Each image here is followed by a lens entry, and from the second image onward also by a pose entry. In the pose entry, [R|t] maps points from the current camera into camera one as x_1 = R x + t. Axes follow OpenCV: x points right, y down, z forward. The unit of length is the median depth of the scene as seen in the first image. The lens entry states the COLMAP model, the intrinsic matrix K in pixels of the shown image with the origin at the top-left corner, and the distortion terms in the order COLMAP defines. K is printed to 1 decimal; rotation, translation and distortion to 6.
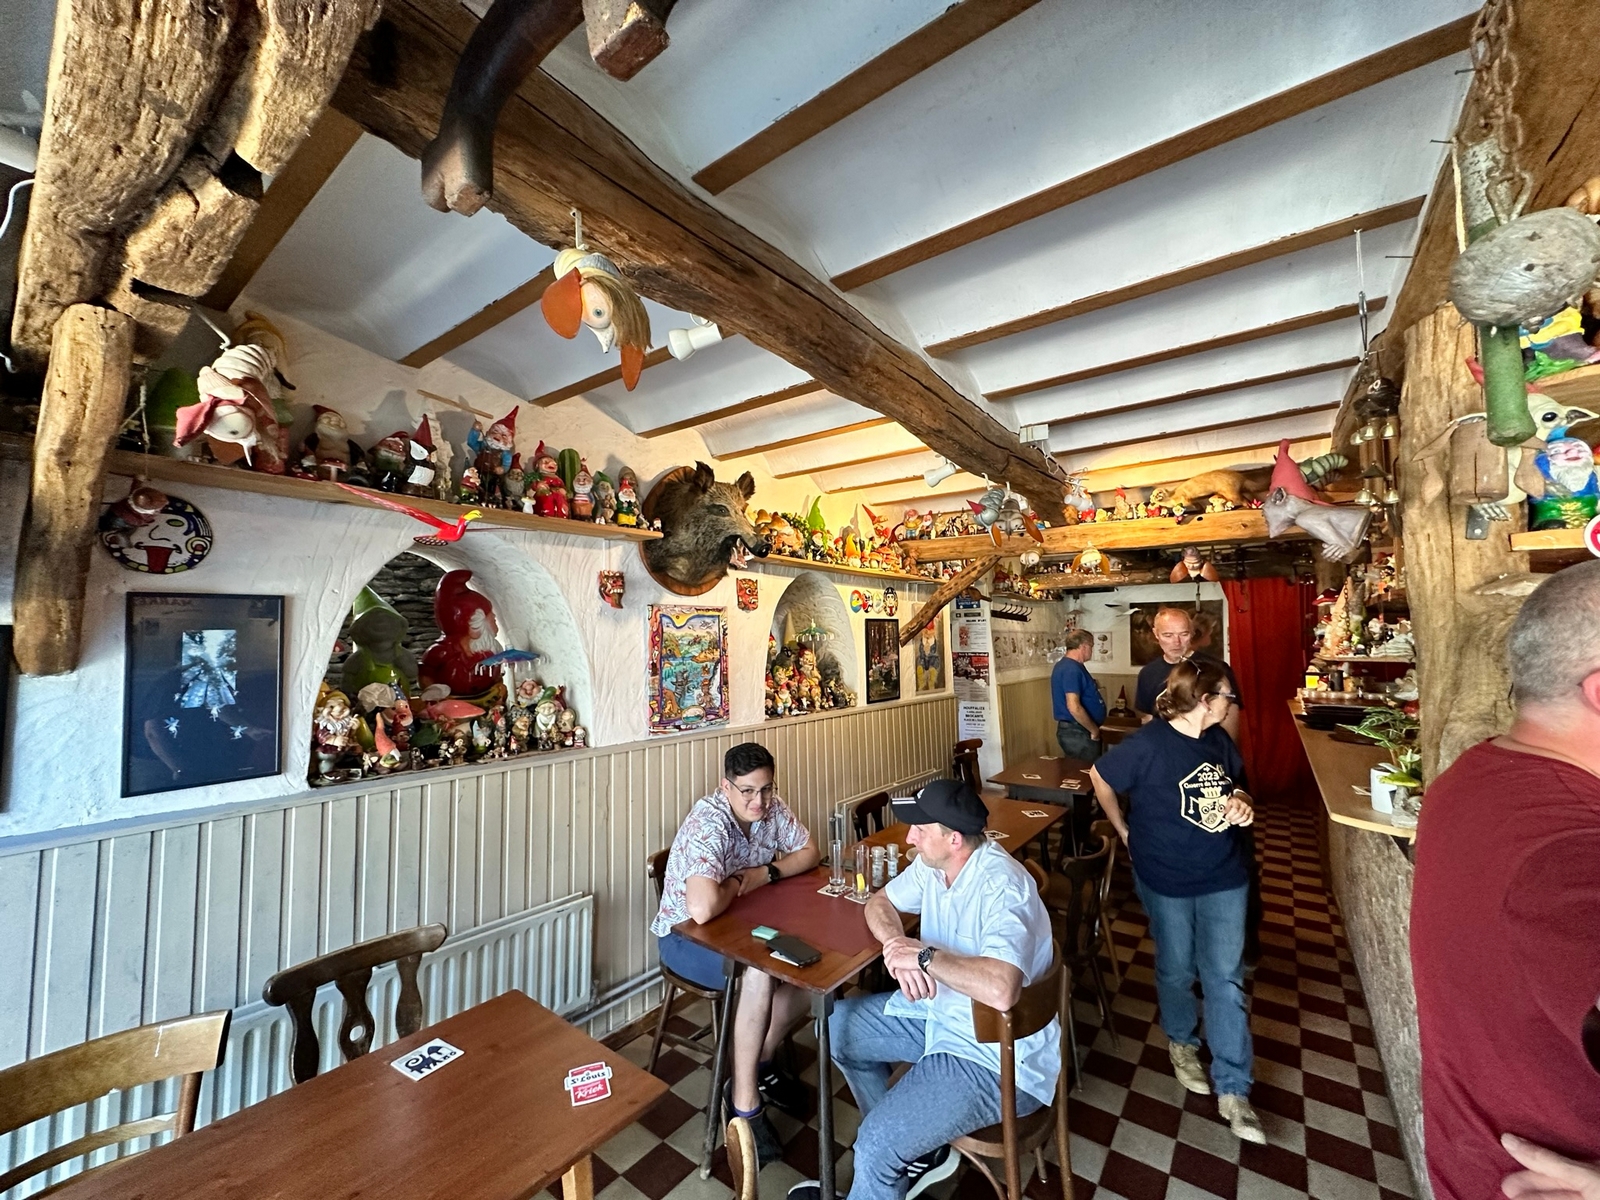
lens RADIAL K [[634.5, 0, 802.7], [0, 634.5, 594.8], [0, 0, 1]] dist [-0.001311, -0.000041]
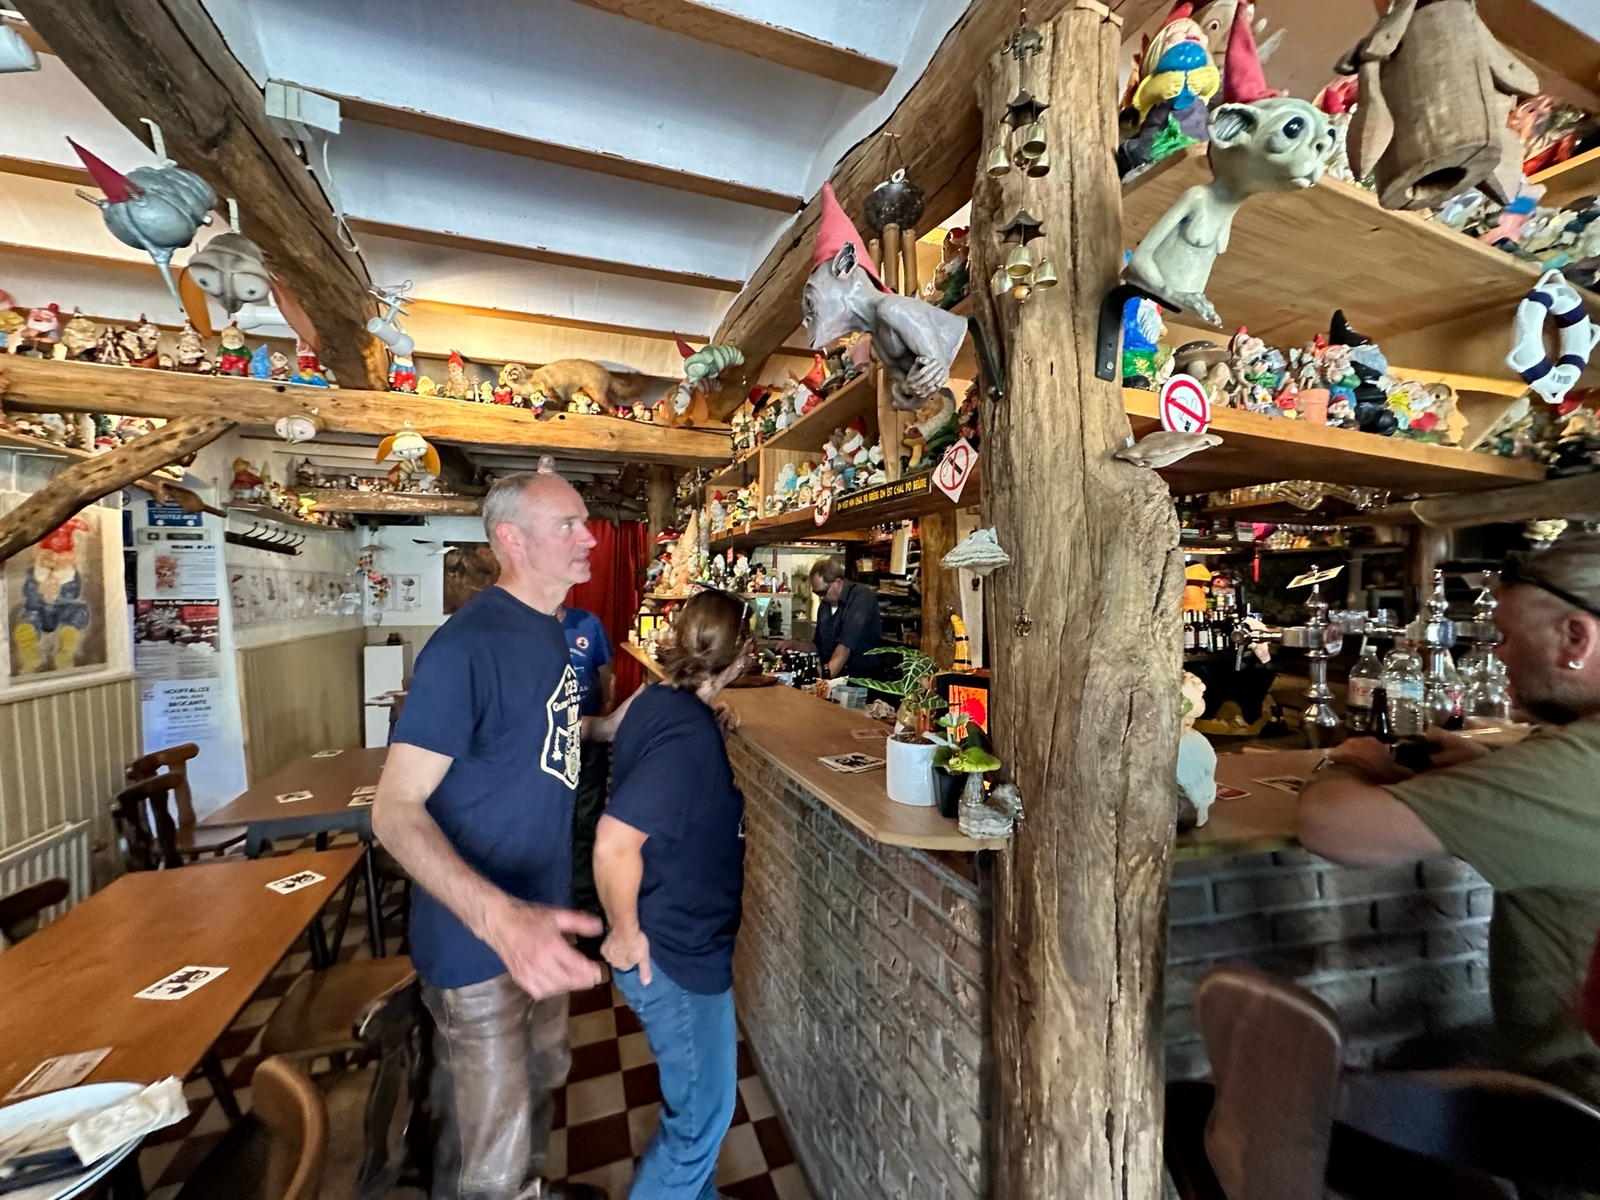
lens RADIAL K [[634.5, 0, 797.6], [0, 634.5, 603.8], [0, 0, 1]] dist [-0.001311, -0.000041]
pose [[0.537406, -0.015191, 0.843187, 0.094316], [-0.060517, 0.996565, 0.056525, 0.033102], [-0.841149, -0.081404, 0.534641, 0.243372]]
